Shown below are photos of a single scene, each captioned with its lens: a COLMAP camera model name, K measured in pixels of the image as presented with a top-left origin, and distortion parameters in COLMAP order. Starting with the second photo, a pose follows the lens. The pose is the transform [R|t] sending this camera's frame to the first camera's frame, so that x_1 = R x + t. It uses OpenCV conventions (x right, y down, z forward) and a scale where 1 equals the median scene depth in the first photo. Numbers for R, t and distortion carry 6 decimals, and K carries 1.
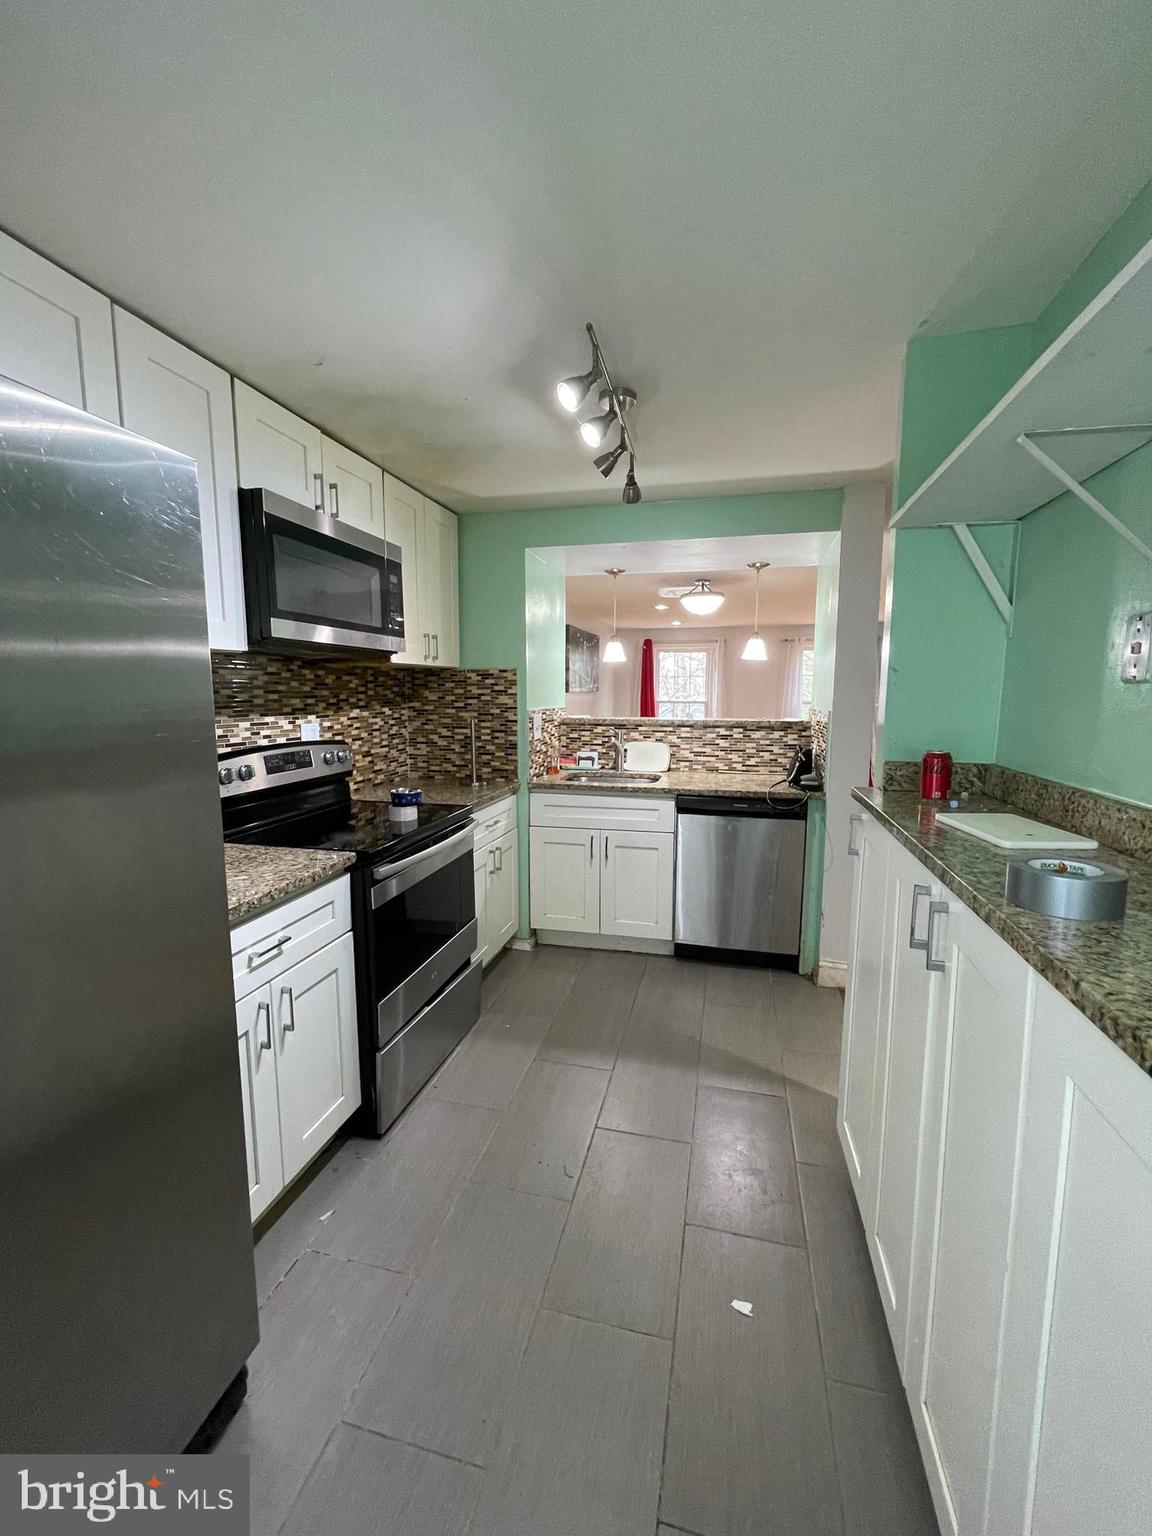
lens RADIAL K [[619.9, 0, 576.0], [0, 619.9, 768.0], [0, 0, 1]] dist [0.000297, -0.002090]
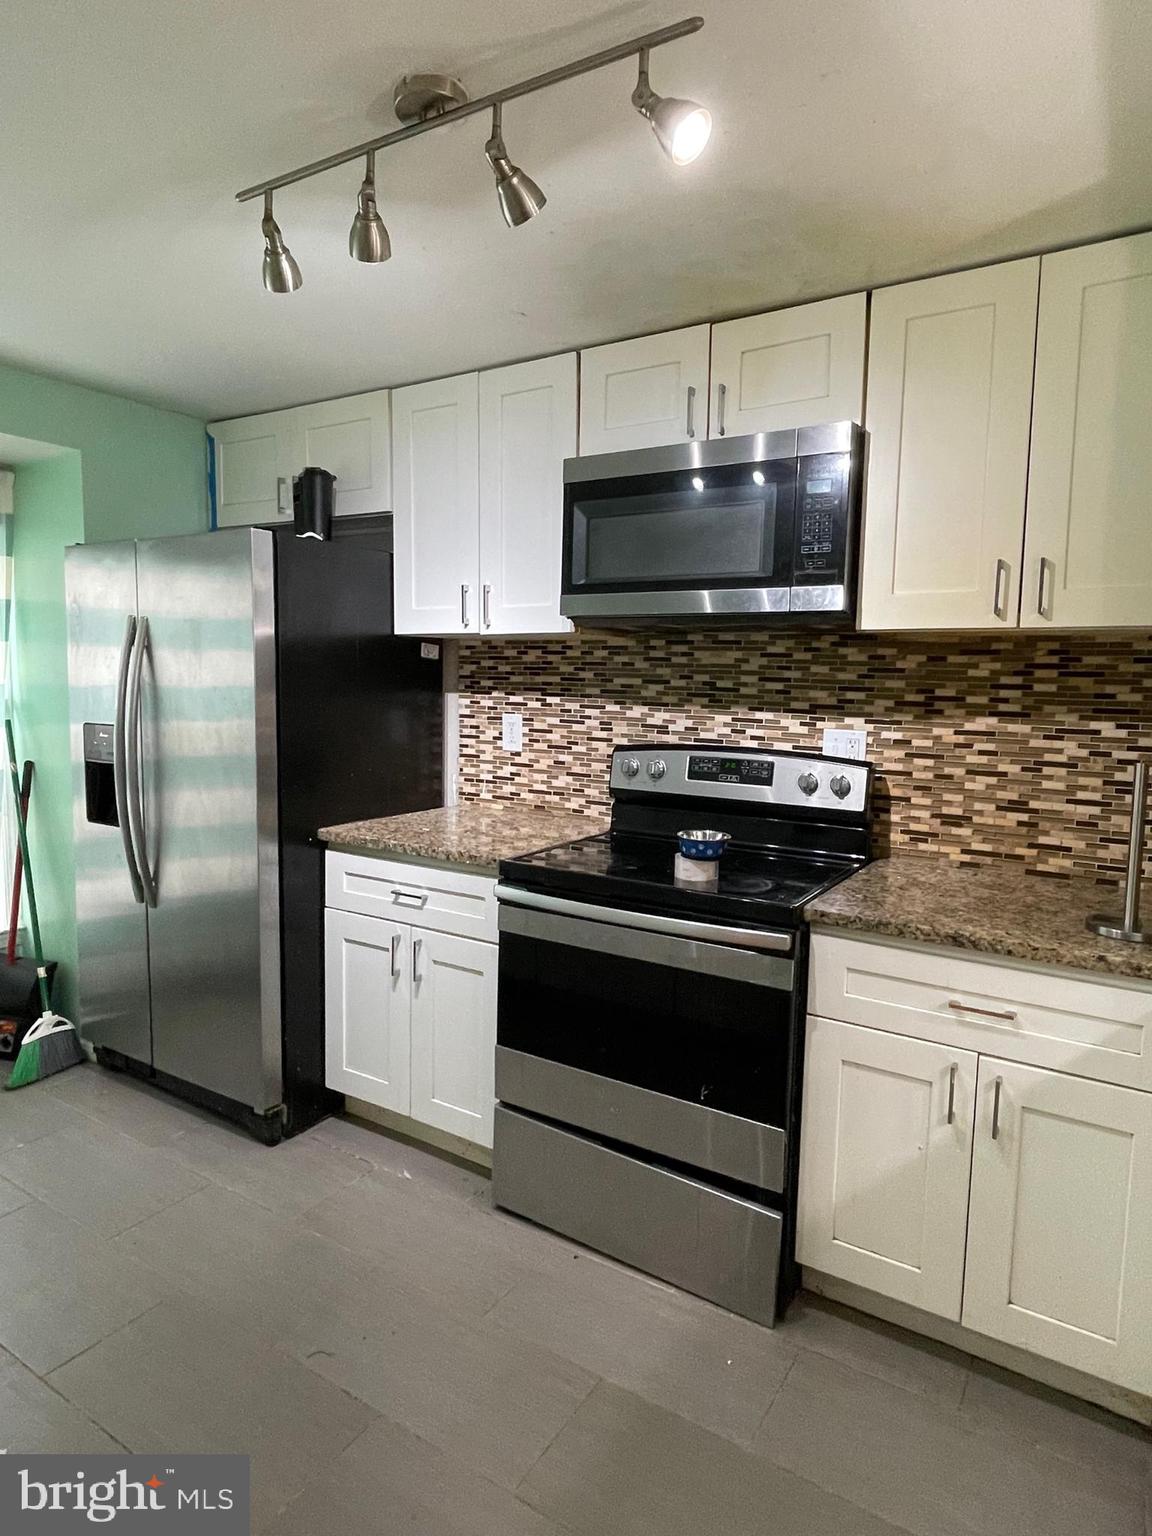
lens RADIAL K [[906.8, 0, 576.0], [0, 906.8, 768.0], [0, 0, 1]] dist [-0.000469, -0.000215]
pose [[-0.317267, 0.091907, -0.943872, 0.535954], [-0.139237, 0.979992, 0.142226, -0.121442], [0.938059, 0.176545, -0.298122, 0.969135]]
